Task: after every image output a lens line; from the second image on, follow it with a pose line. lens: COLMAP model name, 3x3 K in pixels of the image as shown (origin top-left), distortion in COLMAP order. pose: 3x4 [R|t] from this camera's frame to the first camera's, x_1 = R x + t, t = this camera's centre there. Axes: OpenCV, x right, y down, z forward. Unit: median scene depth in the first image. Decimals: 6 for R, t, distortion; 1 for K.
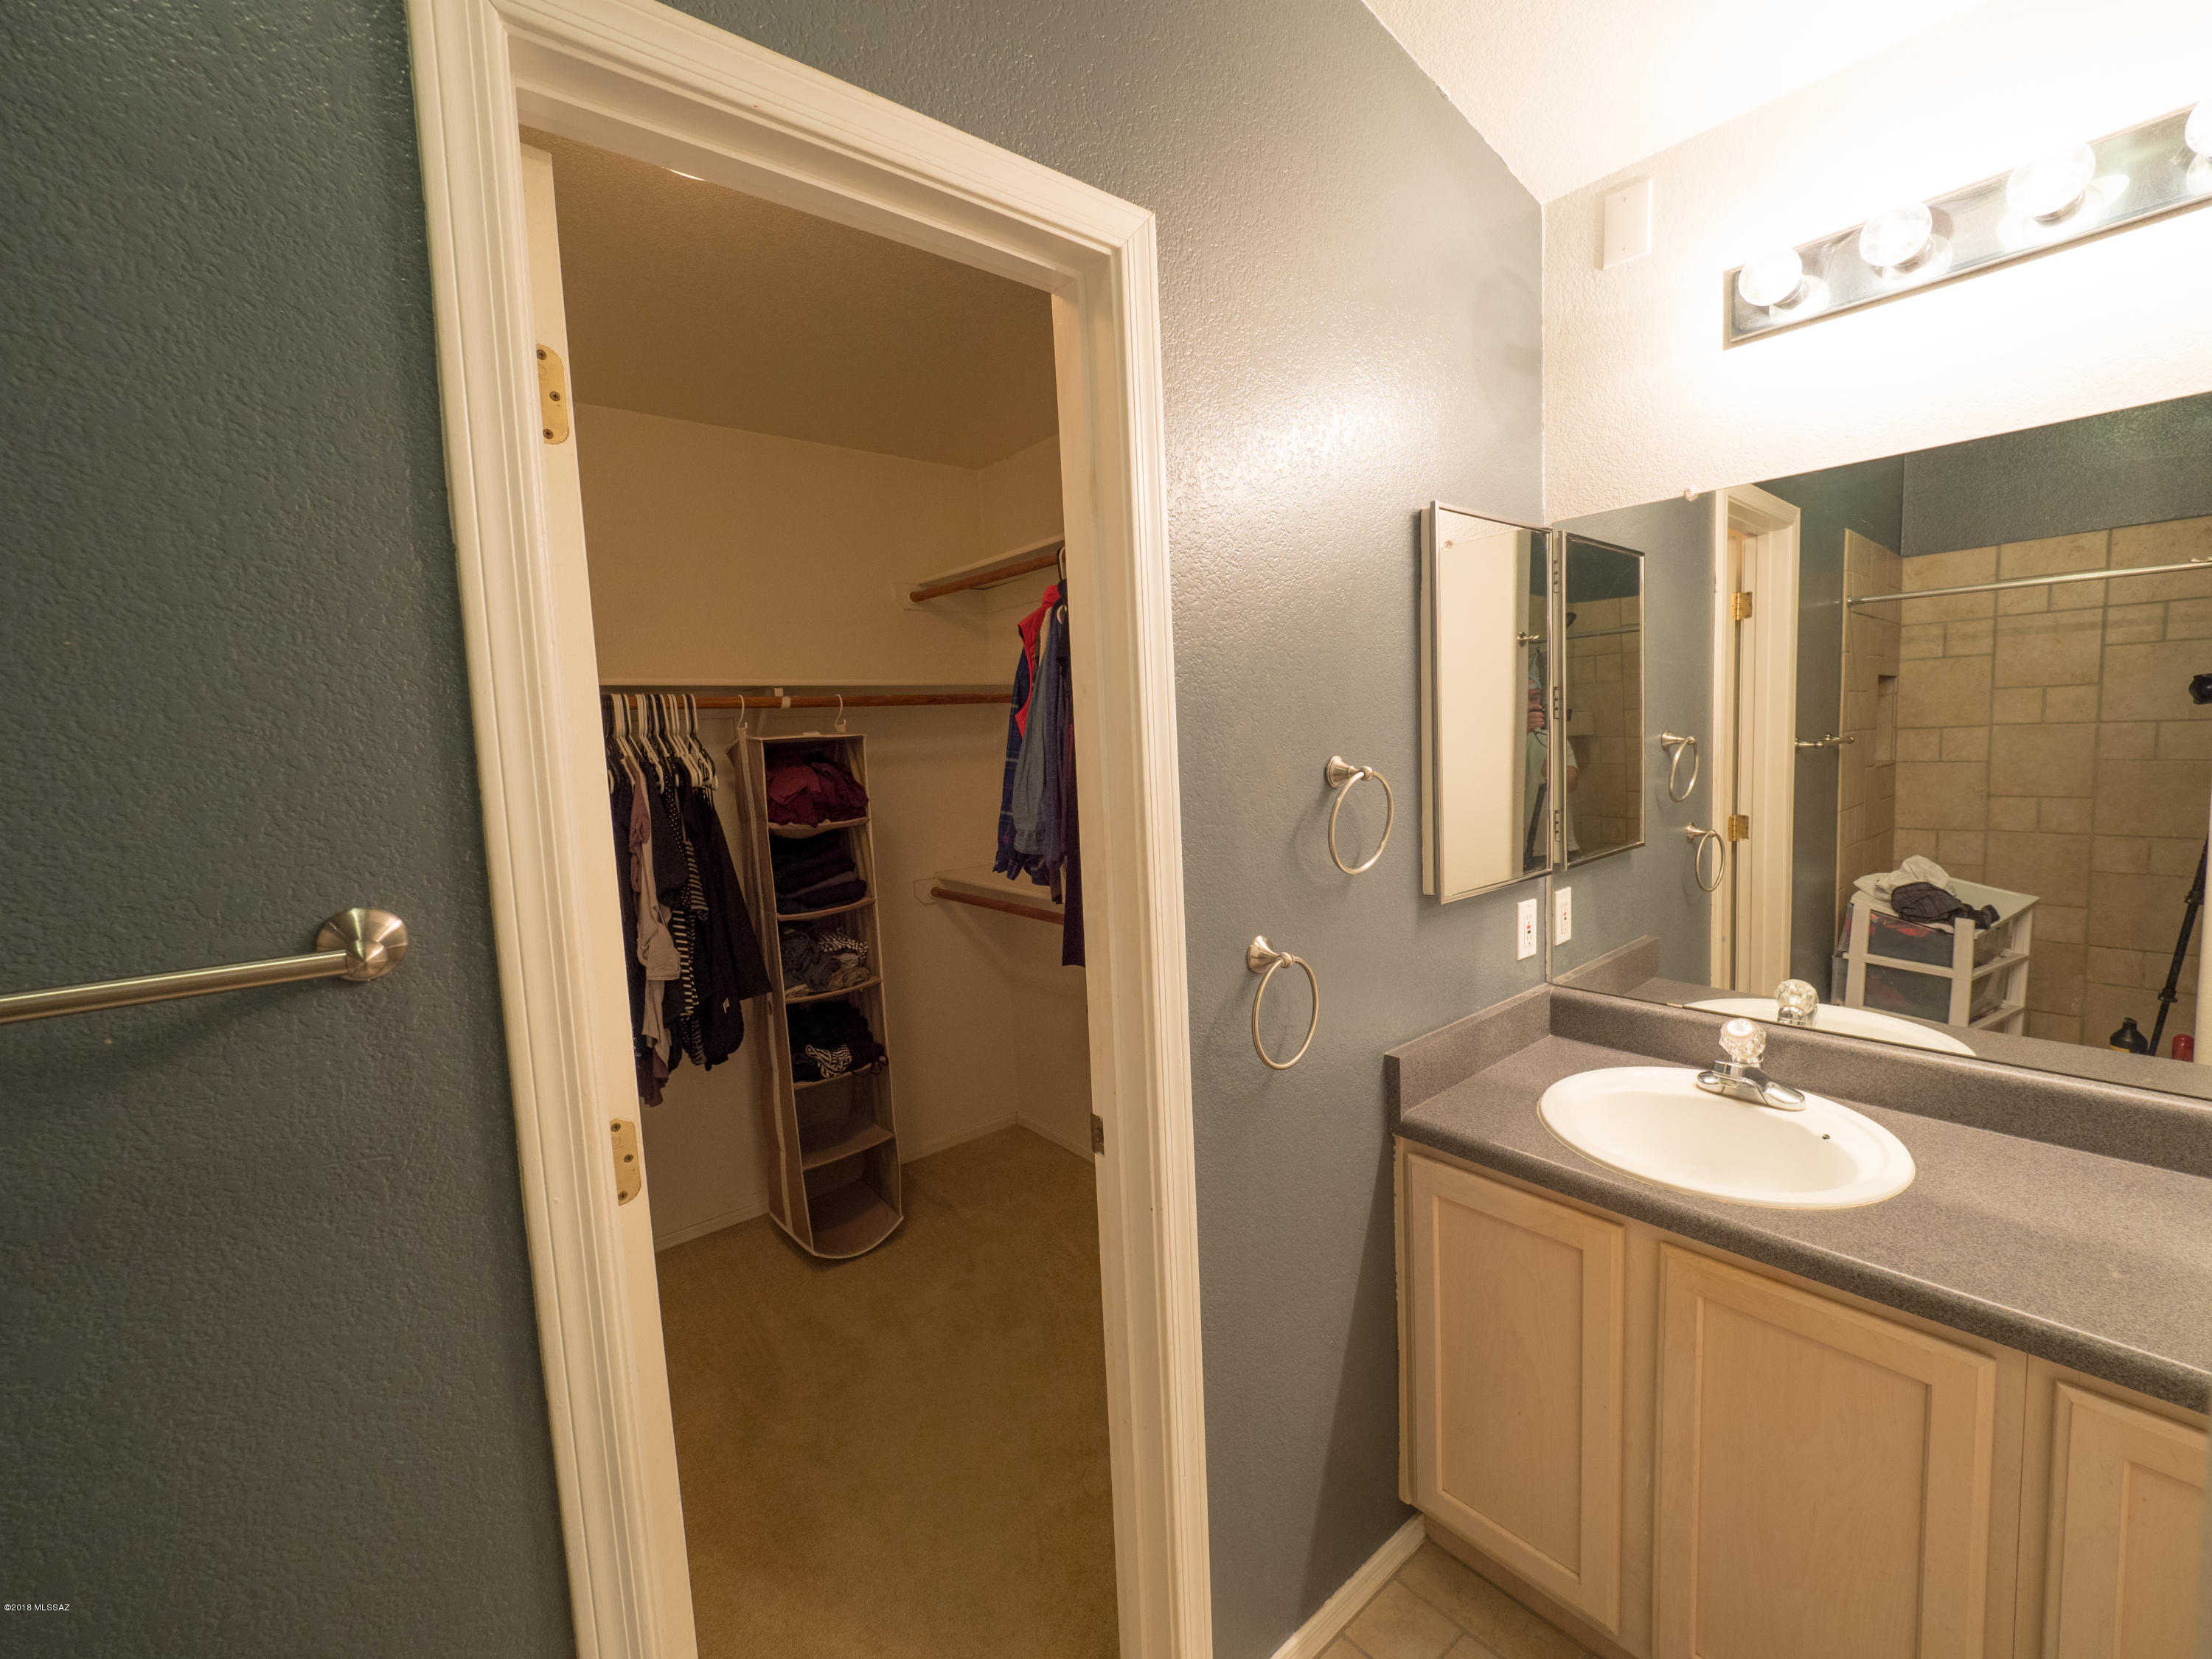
lens RADIAL K [[926.8, 0, 1109.3], [0, 926.8, 824.6], [0, 0, 1]] dist [-0.004334, -0.000940]
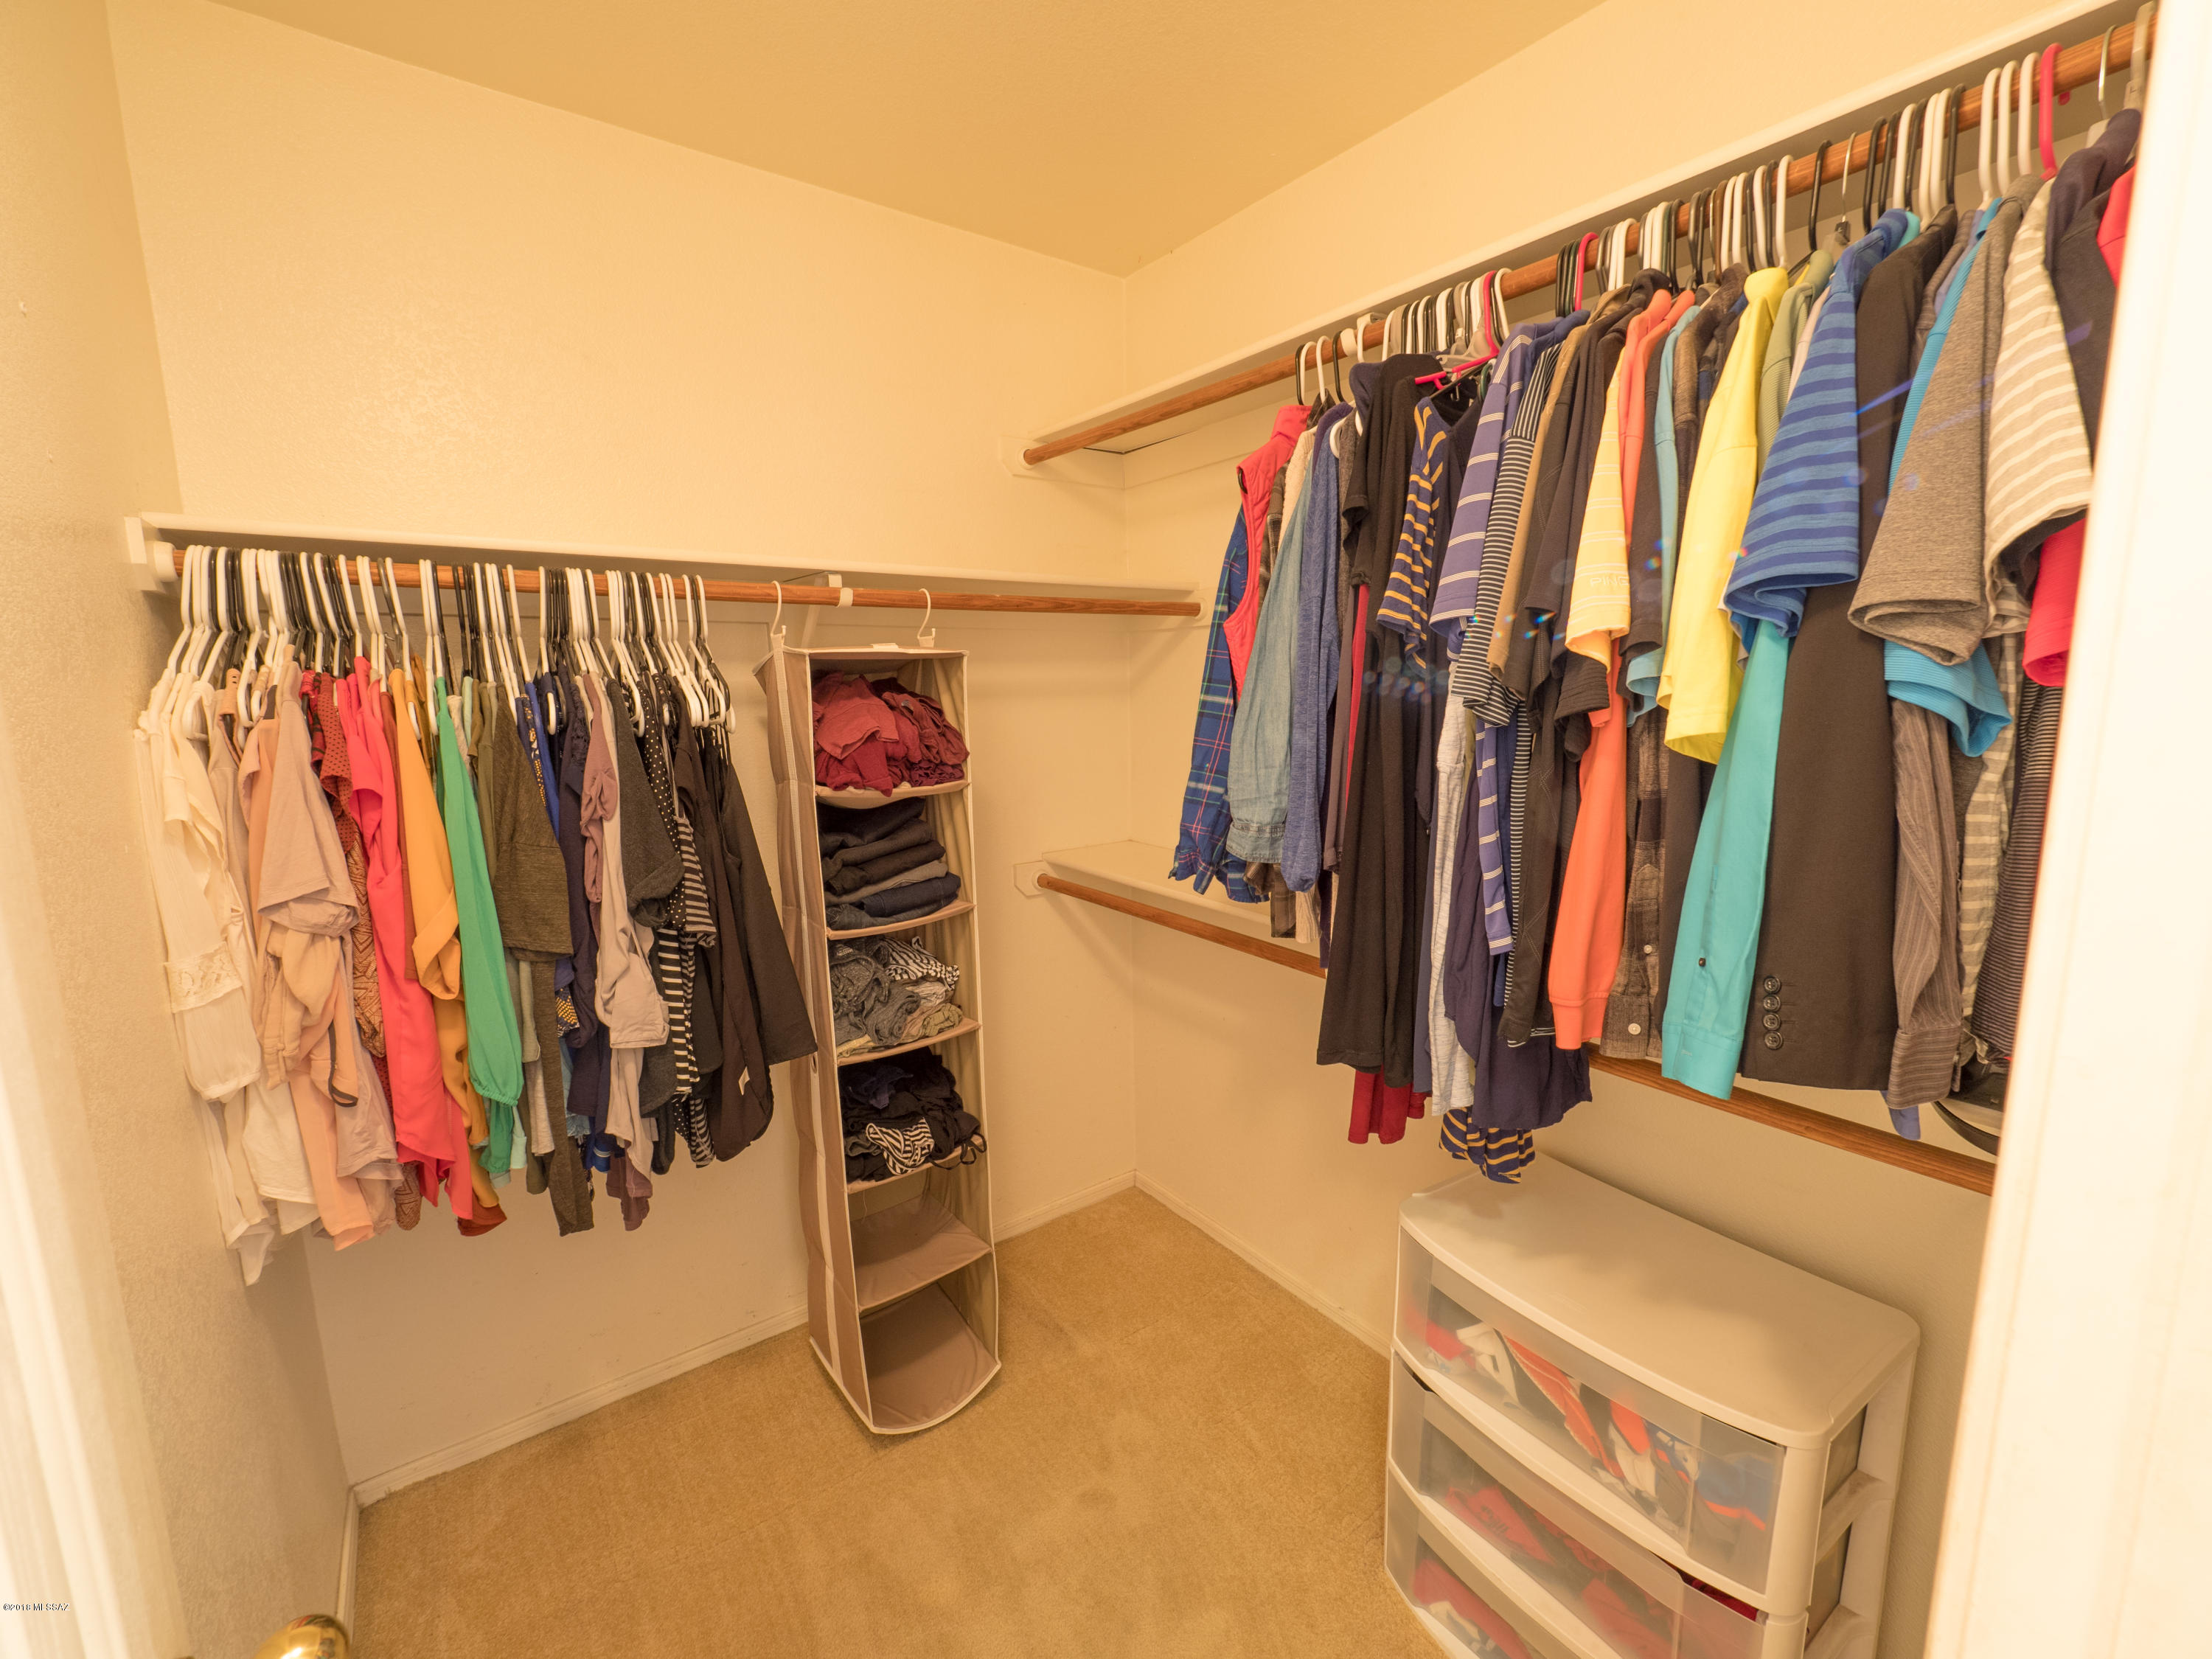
lens RADIAL K [[926.8, 0, 1109.3], [0, 926.8, 824.6], [0, 0, 1]] dist [-0.004334, -0.000940]
pose [[0.998260, 0.038478, -0.044677, -0.135589], [-0.035686, 0.997457, 0.061692, -0.021419], [0.046937, -0.059990, 0.997095, 0.368871]]
